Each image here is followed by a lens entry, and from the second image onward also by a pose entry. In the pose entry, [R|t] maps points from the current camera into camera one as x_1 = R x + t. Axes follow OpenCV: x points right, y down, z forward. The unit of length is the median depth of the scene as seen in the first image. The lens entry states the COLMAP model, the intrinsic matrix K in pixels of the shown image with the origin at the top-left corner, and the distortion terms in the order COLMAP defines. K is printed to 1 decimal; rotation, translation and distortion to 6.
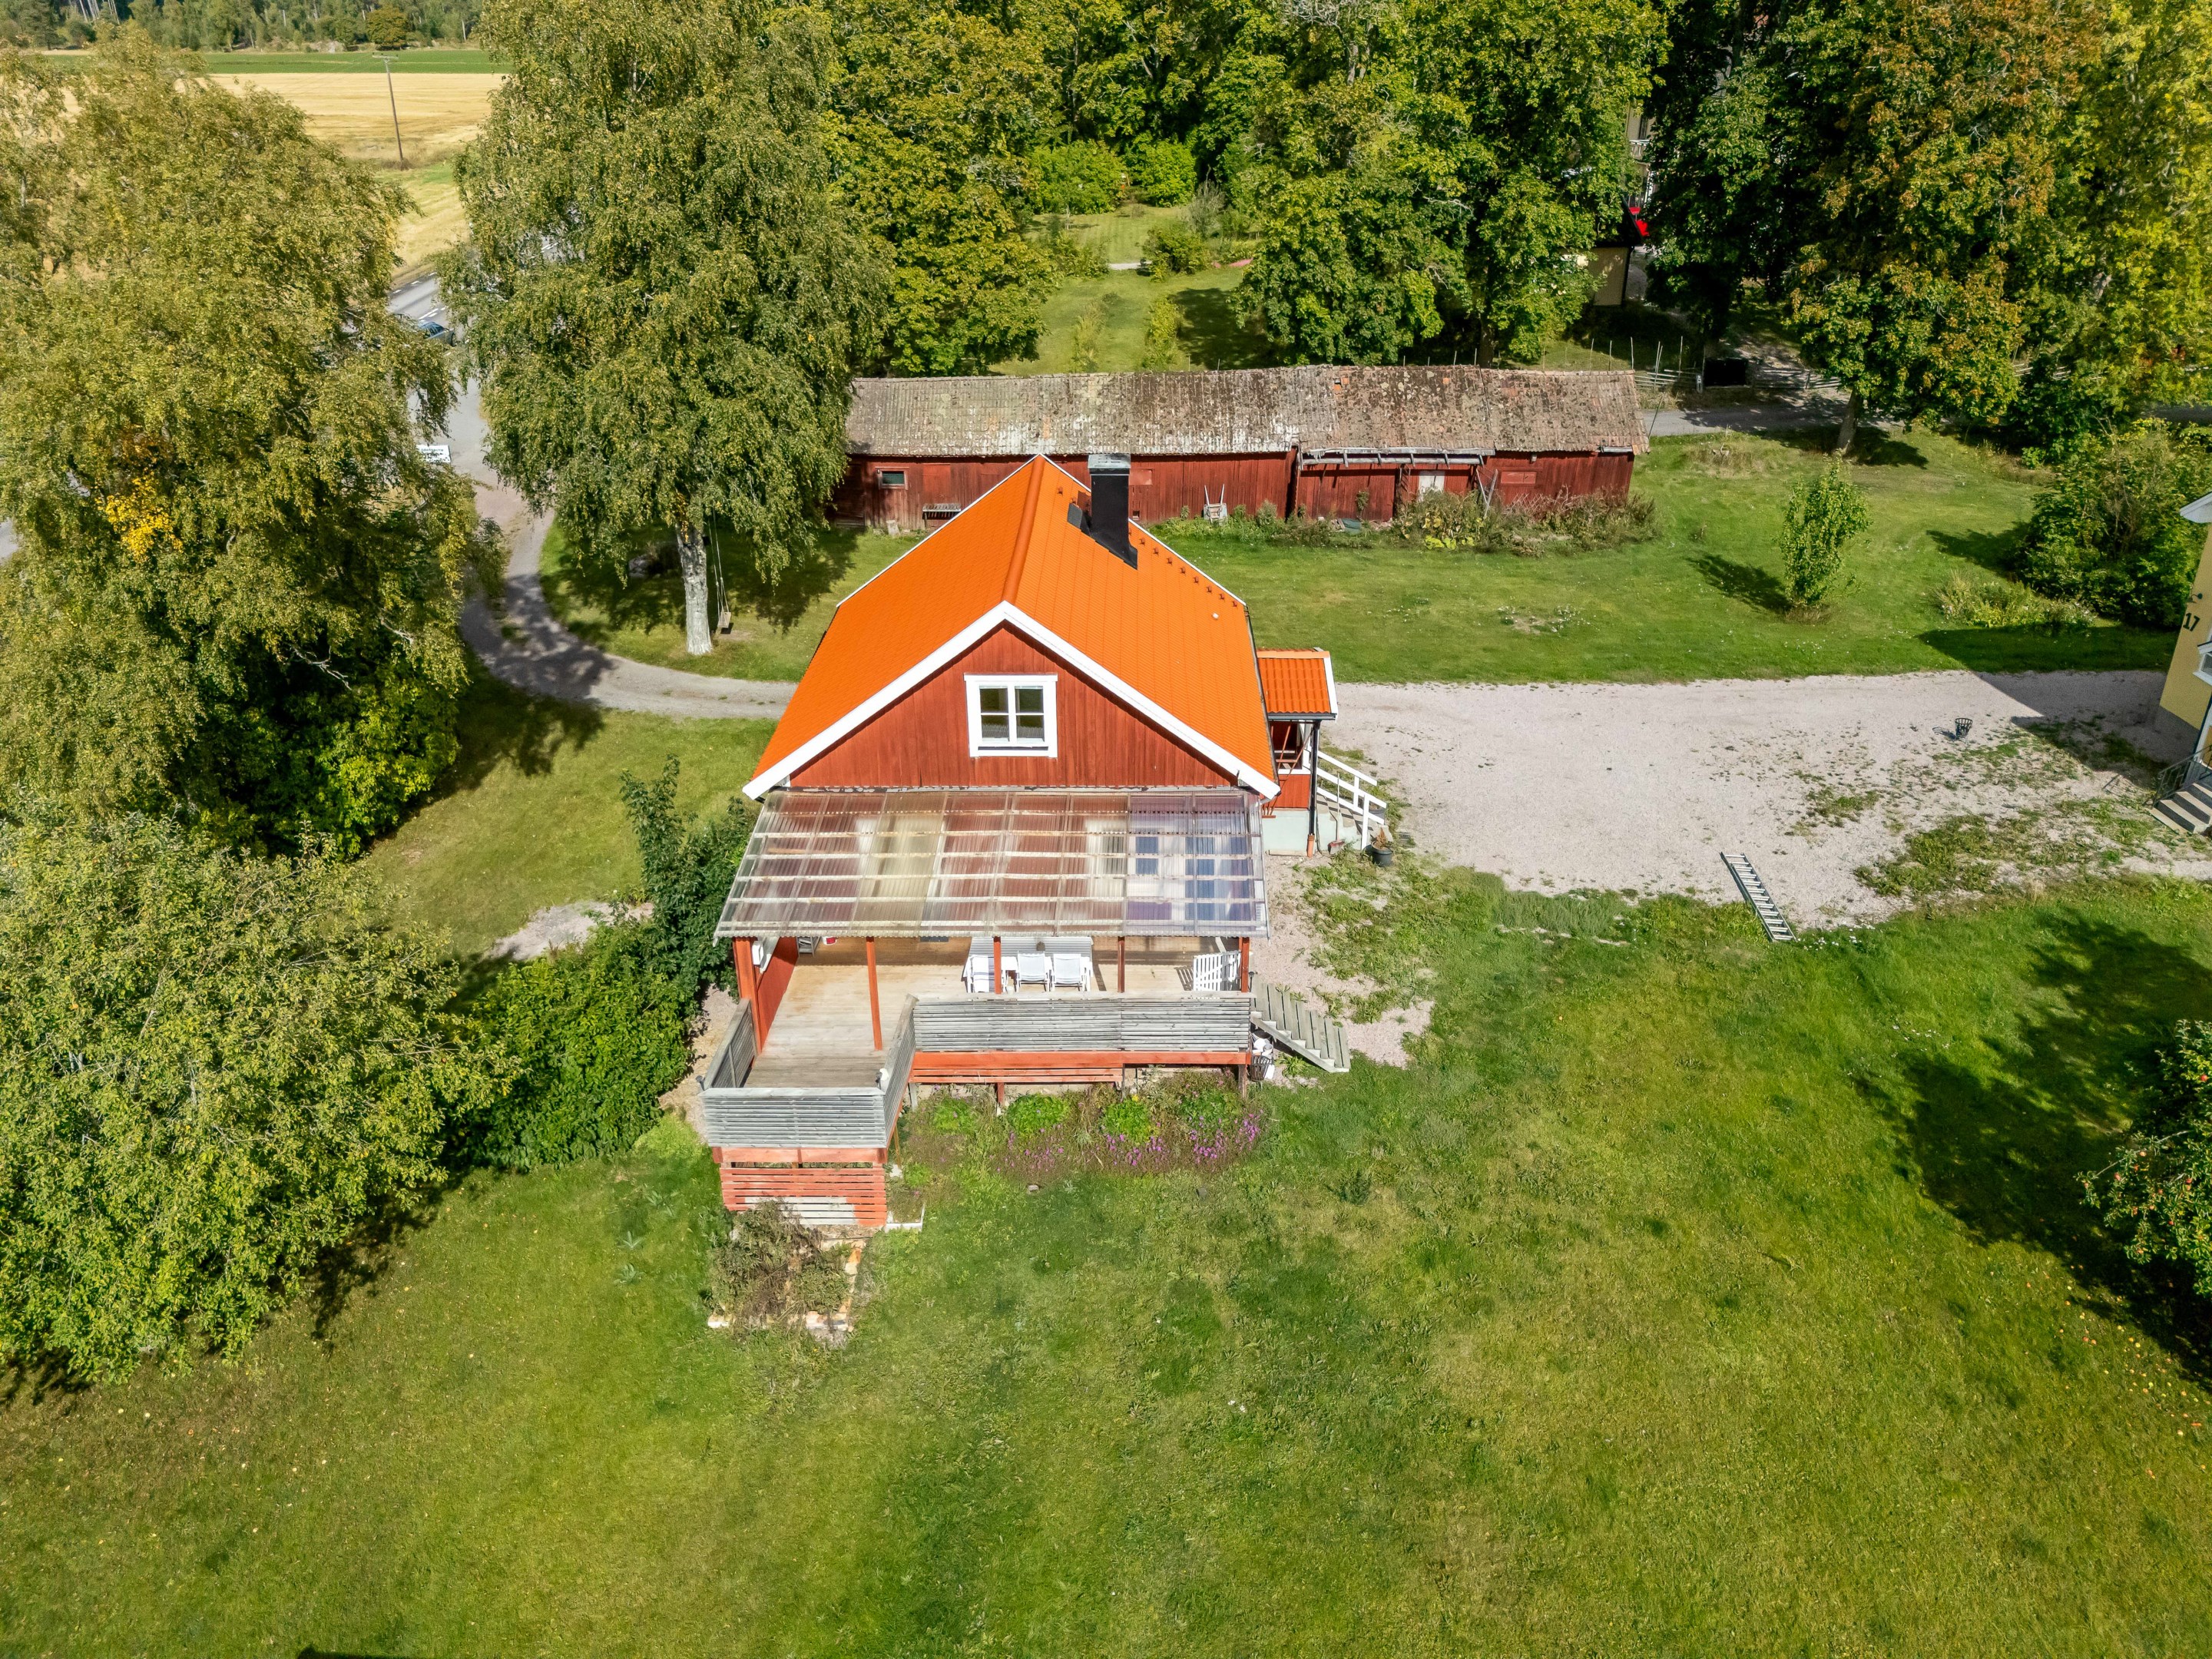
lens RADIAL K [[1628.1, 0, 1111.4], [0, 1628.1, 826.8], [0, 0, 1]] dist [0.077925, -0.068187]
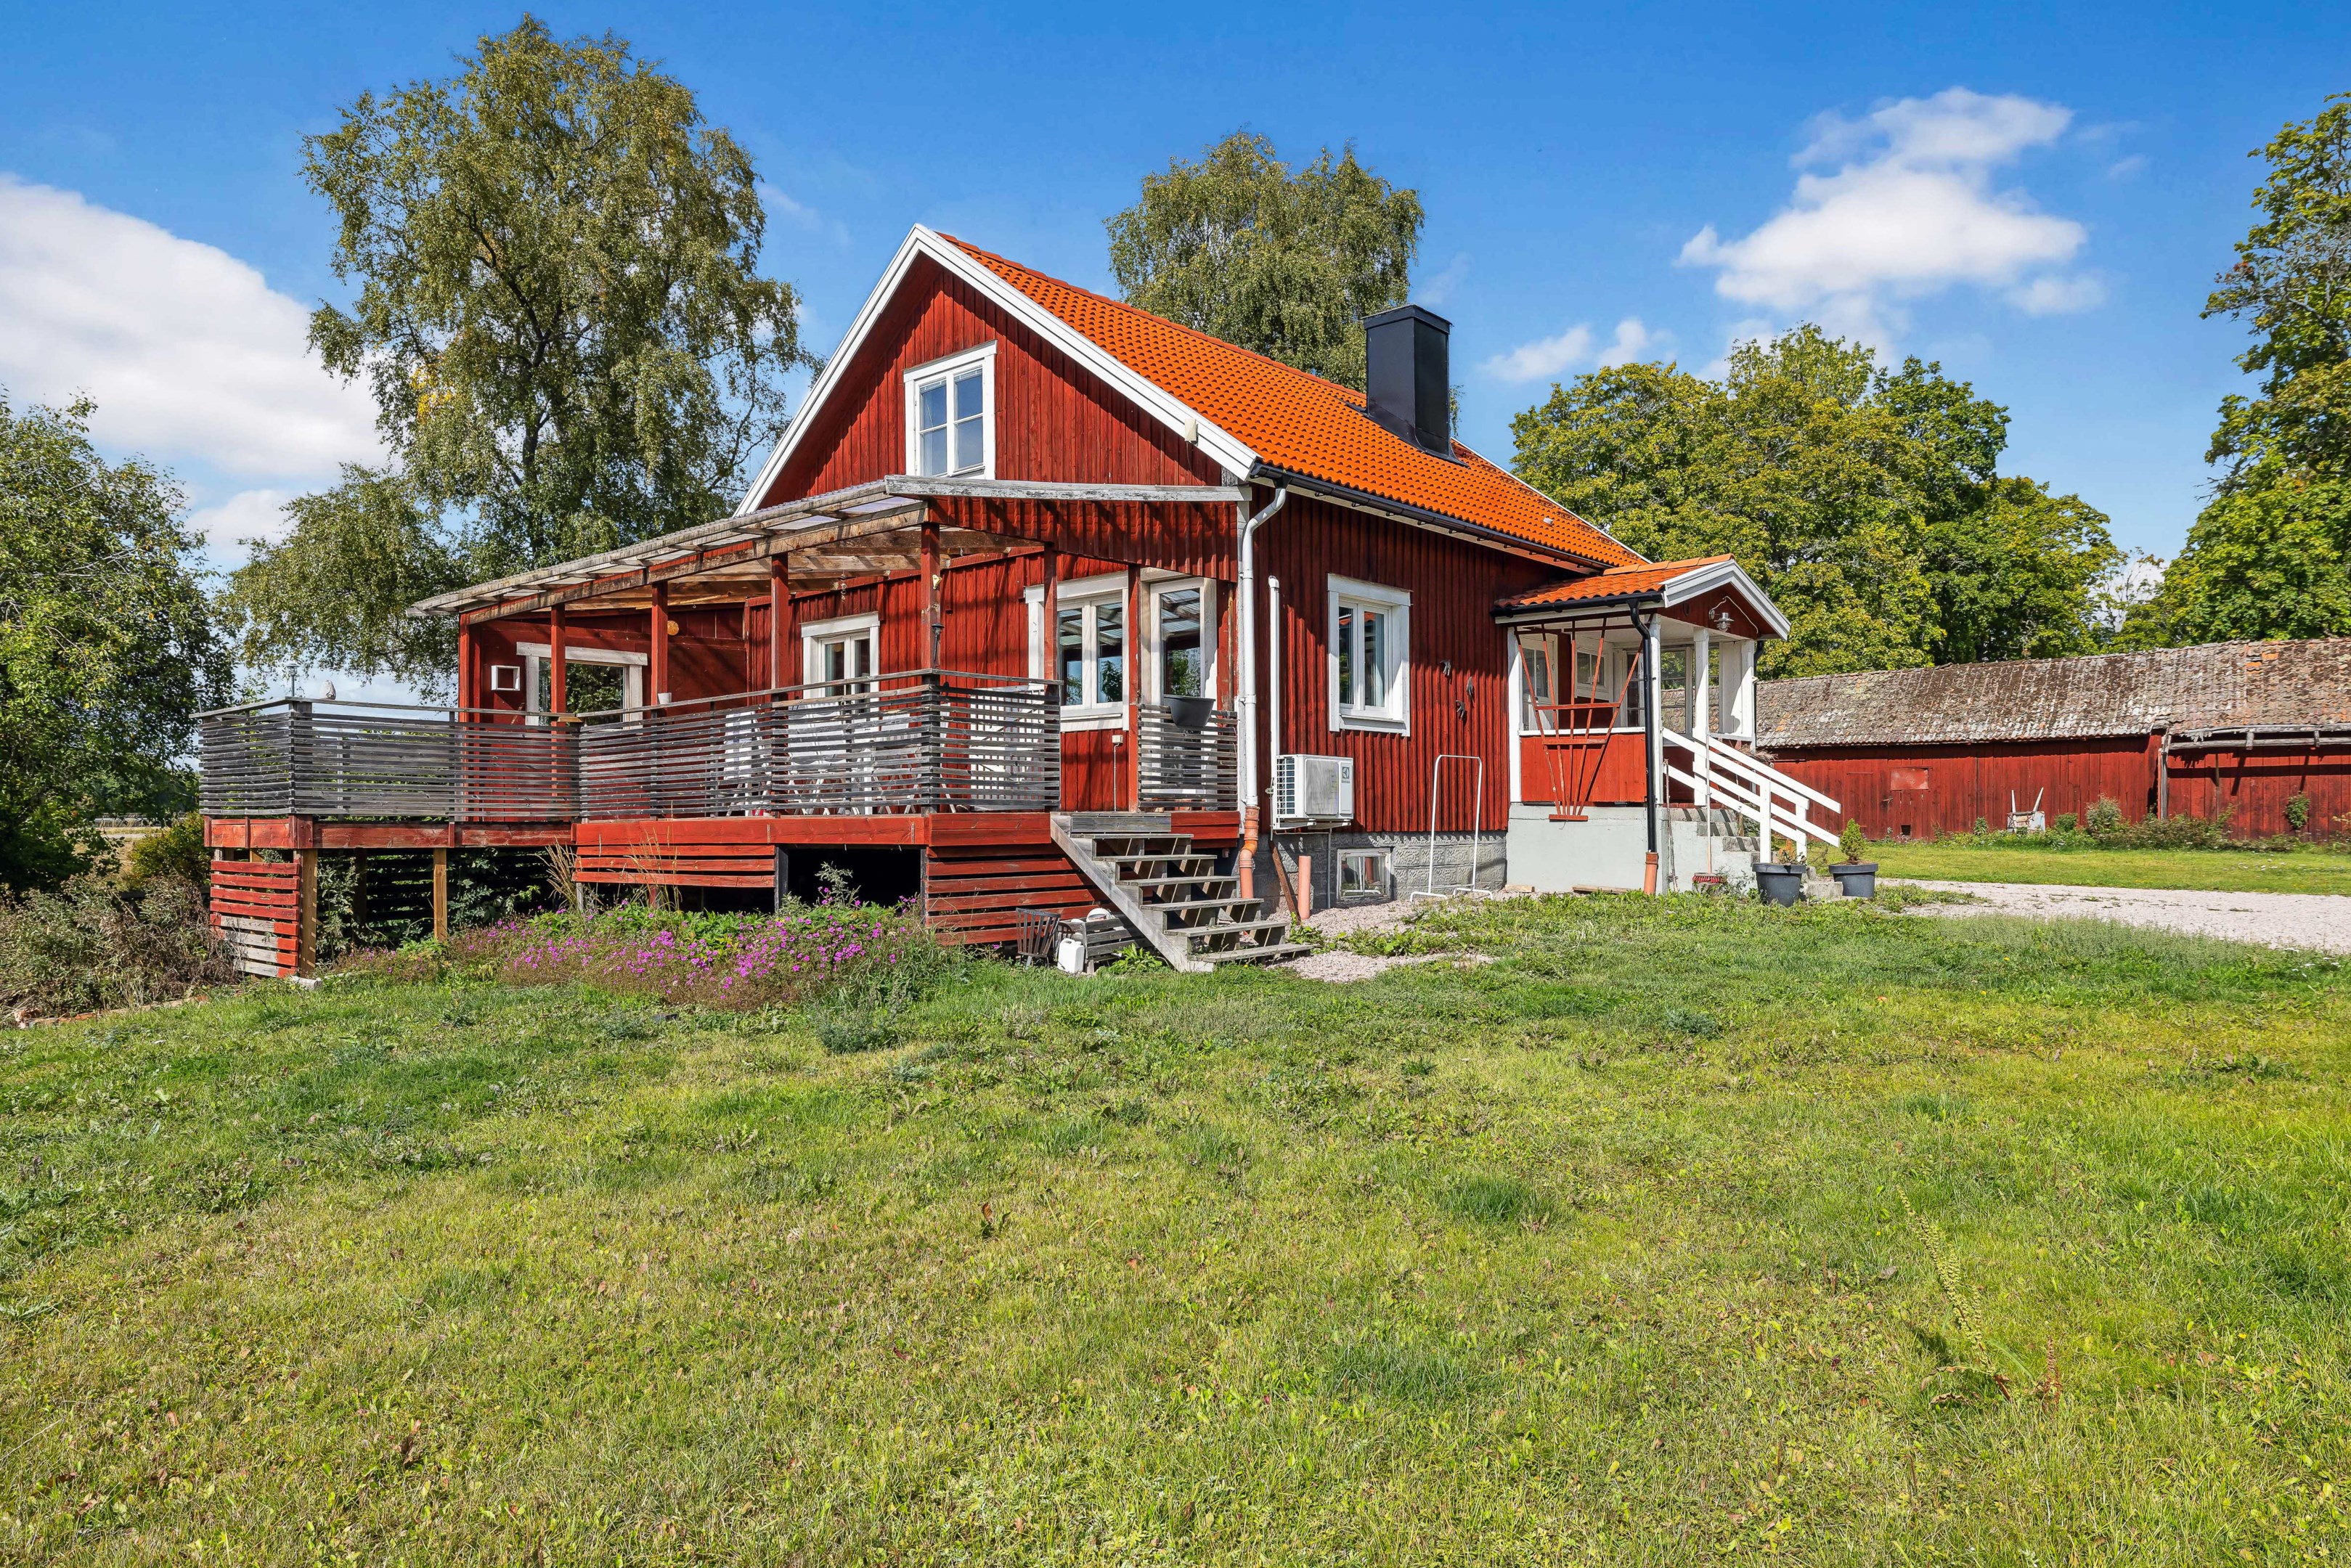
lens RADIAL K [[1467.5, 0, 1125.9], [0, 1467.5, 798.1], [0, 0, 1]] dist [-0.002767, -0.000153]
pose [[0.751481, -0.005962, -0.659728, 0.191034], [-0.291222, 0.894272, -0.339805, 0.123261], [0.592002, 0.447484, 0.670292, 0.356283]]
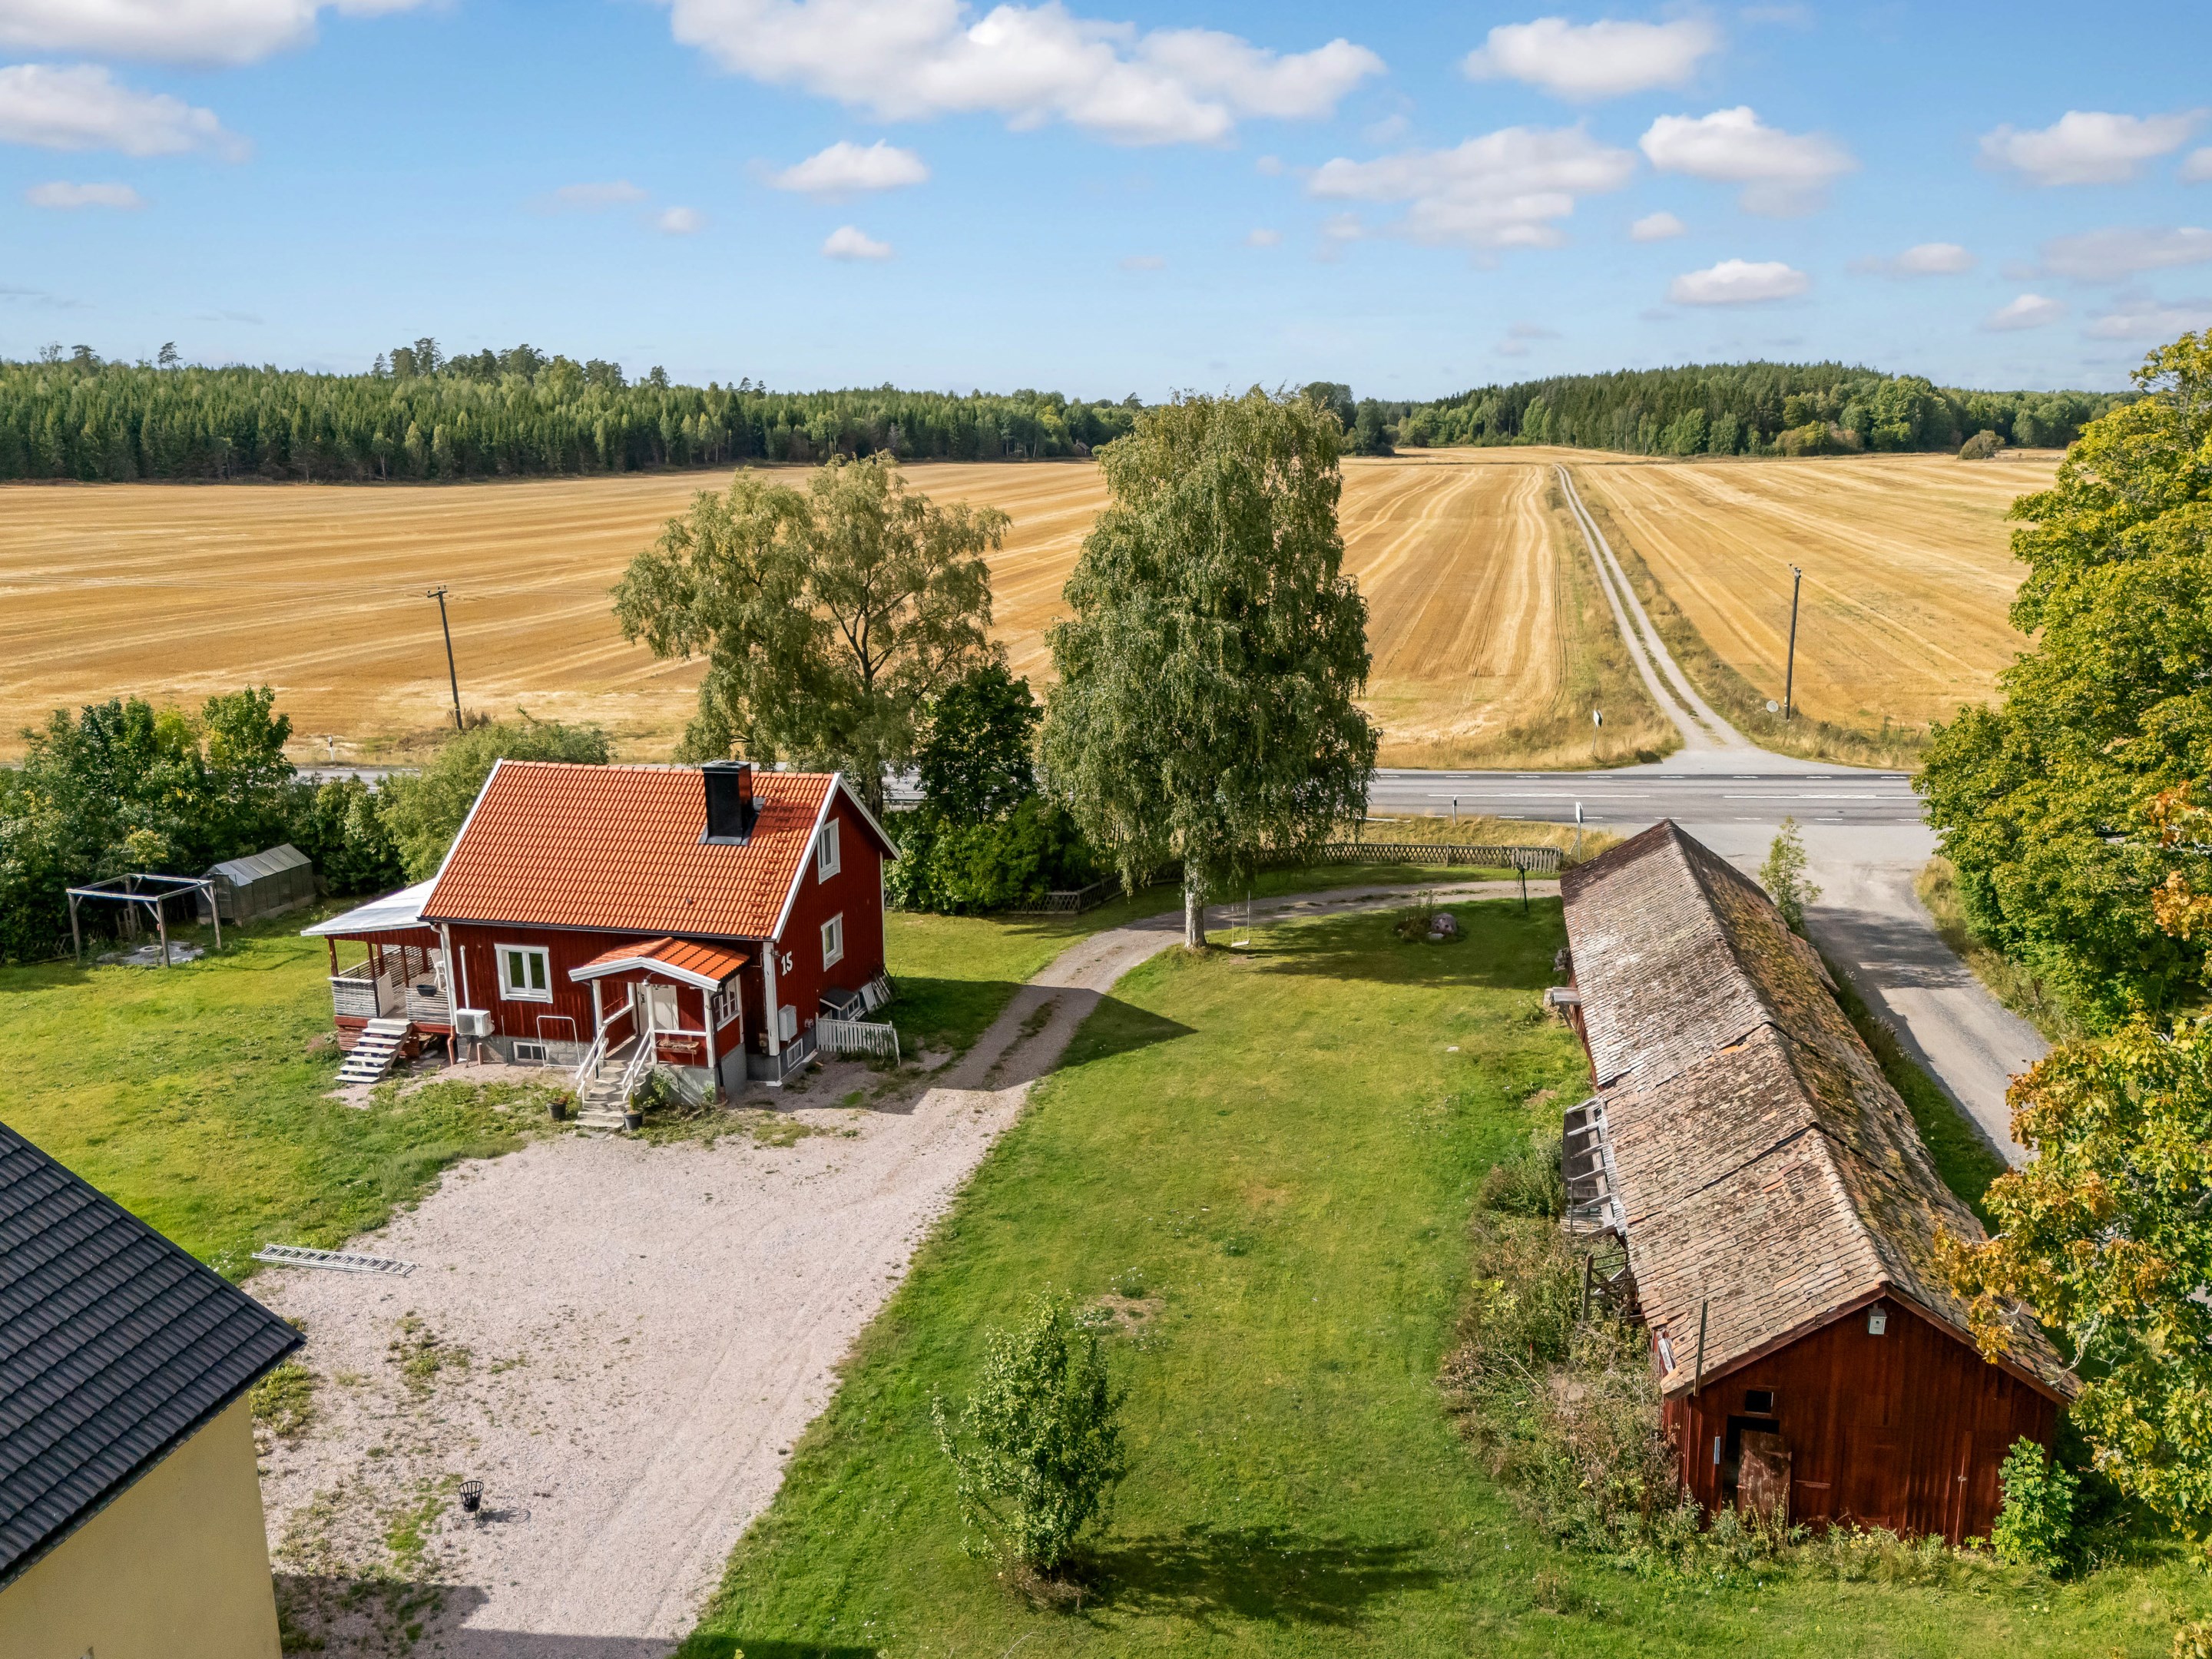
lens RADIAL K [[1755.1, 0, 1147.3], [0, 1755.1, 889.6], [0, 0, 1]] dist [0.067624, -0.045820]
pose [[-0.194098, 0.257462, -0.946593, 0.775134], [-0.429961, 0.844994, 0.317991, -0.436862], [0.881737, 0.468719, -0.053314, 0.844787]]
